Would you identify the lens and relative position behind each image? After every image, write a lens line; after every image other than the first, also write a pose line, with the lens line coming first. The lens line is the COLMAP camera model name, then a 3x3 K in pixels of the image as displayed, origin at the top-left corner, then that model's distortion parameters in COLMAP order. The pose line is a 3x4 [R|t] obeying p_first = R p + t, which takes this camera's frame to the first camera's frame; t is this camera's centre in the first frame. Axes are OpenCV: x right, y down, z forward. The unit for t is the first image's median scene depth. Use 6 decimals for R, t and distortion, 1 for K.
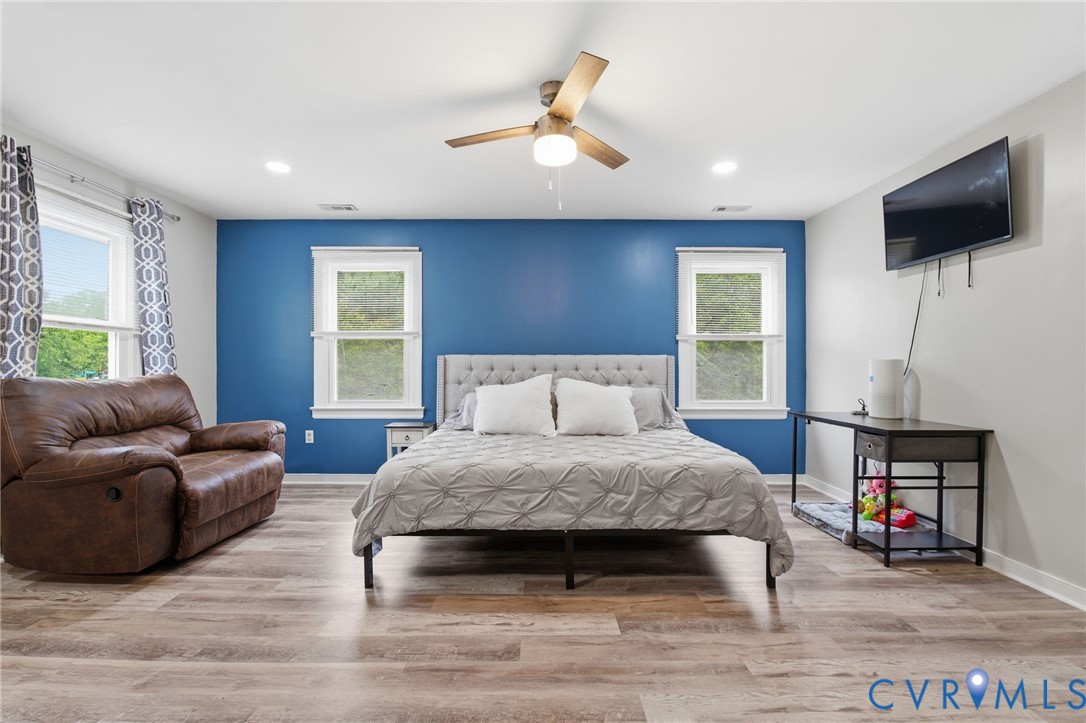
lens RADIAL K [[487.9, 0, 543.3], [0, 487.9, 367.3], [0, 0, 1]] dist [-0.019769, -0.000775]
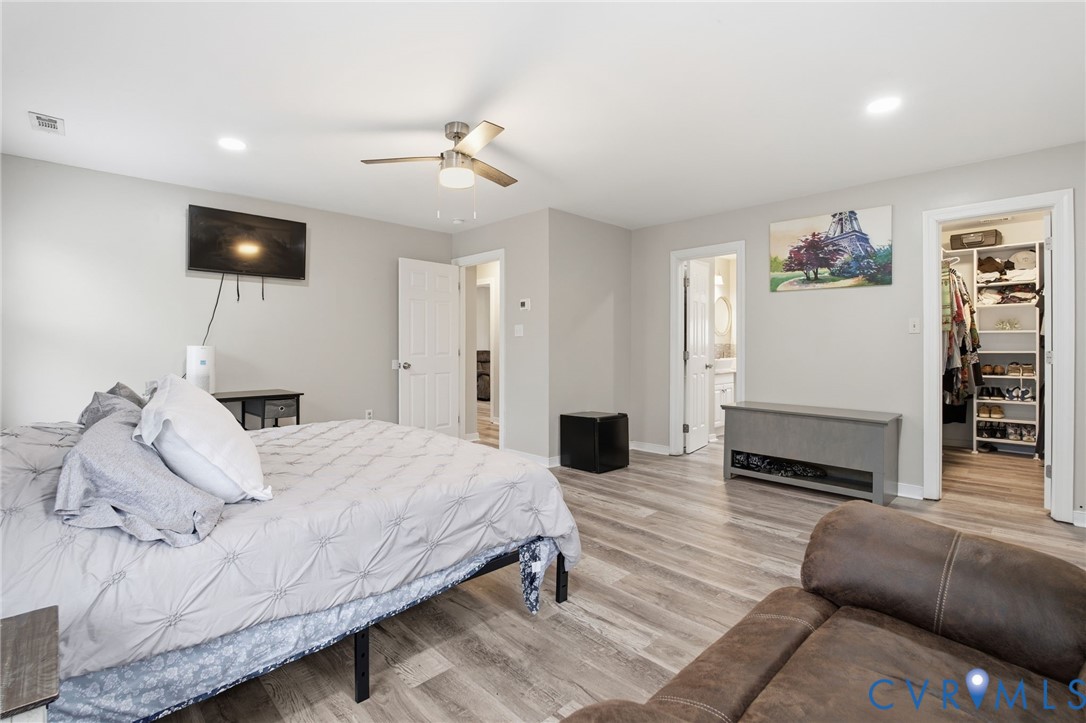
lens RADIAL K [[487.9, 0, 536.5], [0, 487.9, 353.4], [0, 0, 1]] dist [-0.019769, -0.000775]
pose [[-0.681862, -0.009914, 0.731414, -0.691771], [-0.000150, 0.999910, 0.013413, -0.012386], [-0.731481, 0.009036, -0.681802, 1.156997]]
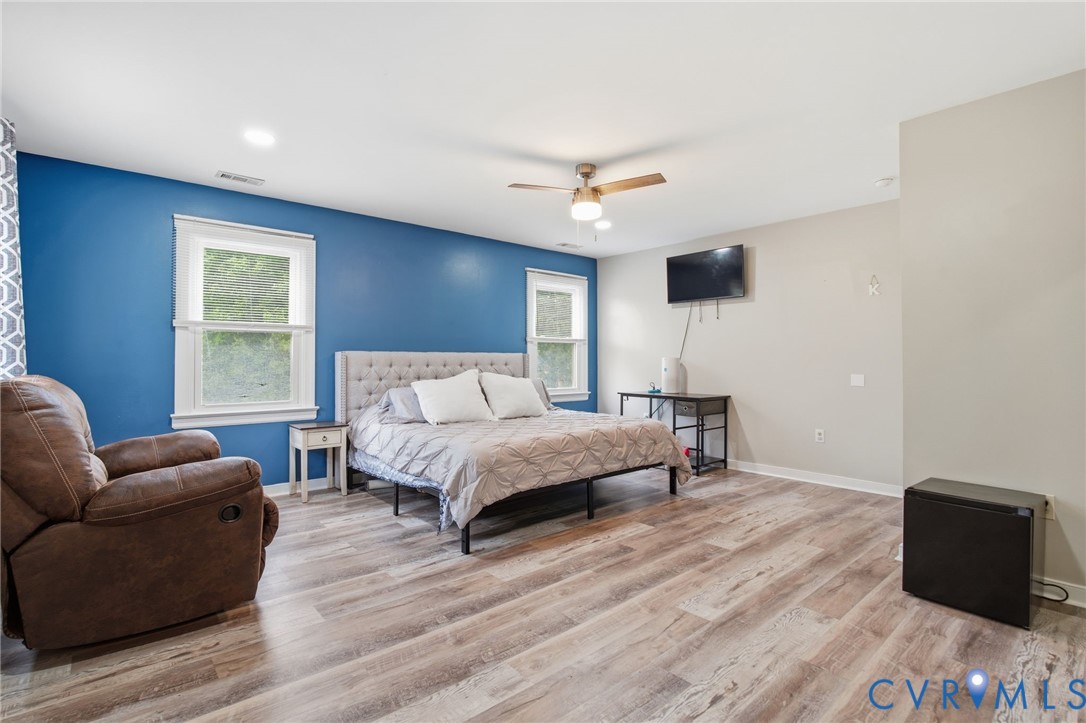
lens RADIAL K [[505.7, 0, 546.0], [0, 505.7, 359.5], [0, 0, 1]] dist [-0.018666, -0.000092]
pose [[0.758428, 0.000942, 0.651756, -0.704262], [0.003928, 0.999974, -0.006016, -0.001264], [-0.651744, 0.007123, 0.758405, -0.026893]]
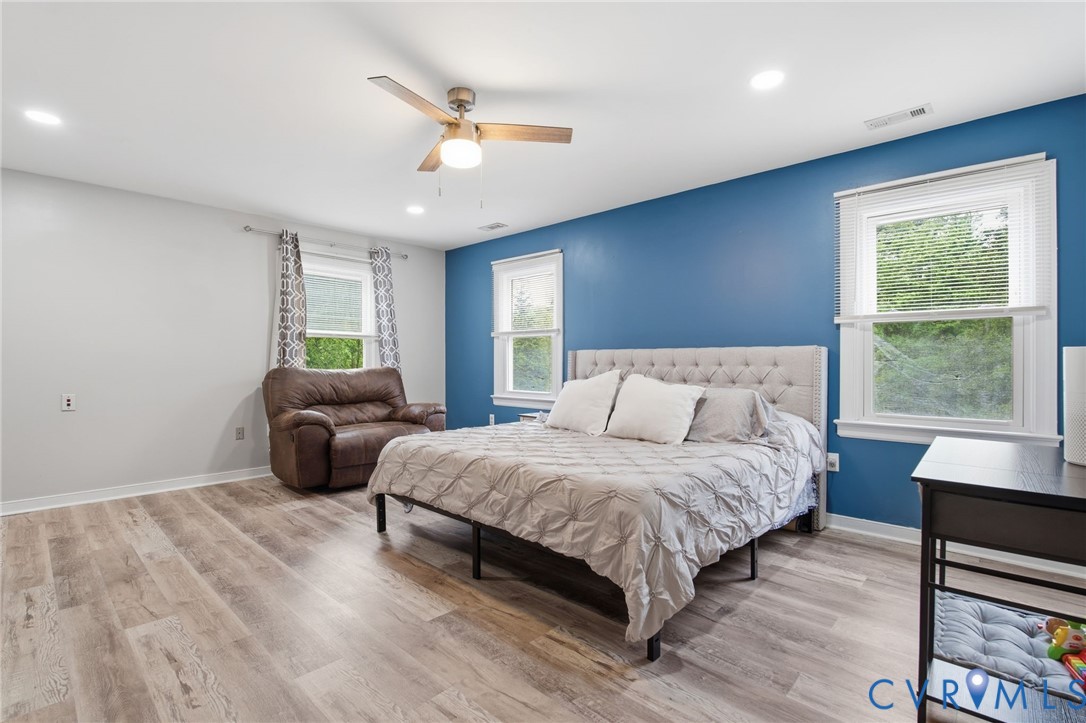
lens RADIAL K [[505.7, 0, 541.6], [0, 505.7, 365.2], [0, 0, 1]] dist [-0.018666, -0.000092]
pose [[0.721621, 0.005019, -0.692270, 0.617180], [-0.002396, 0.999986, 0.004752, 0.001889], [0.692284, -0.001771, 0.721623, 0.231449]]
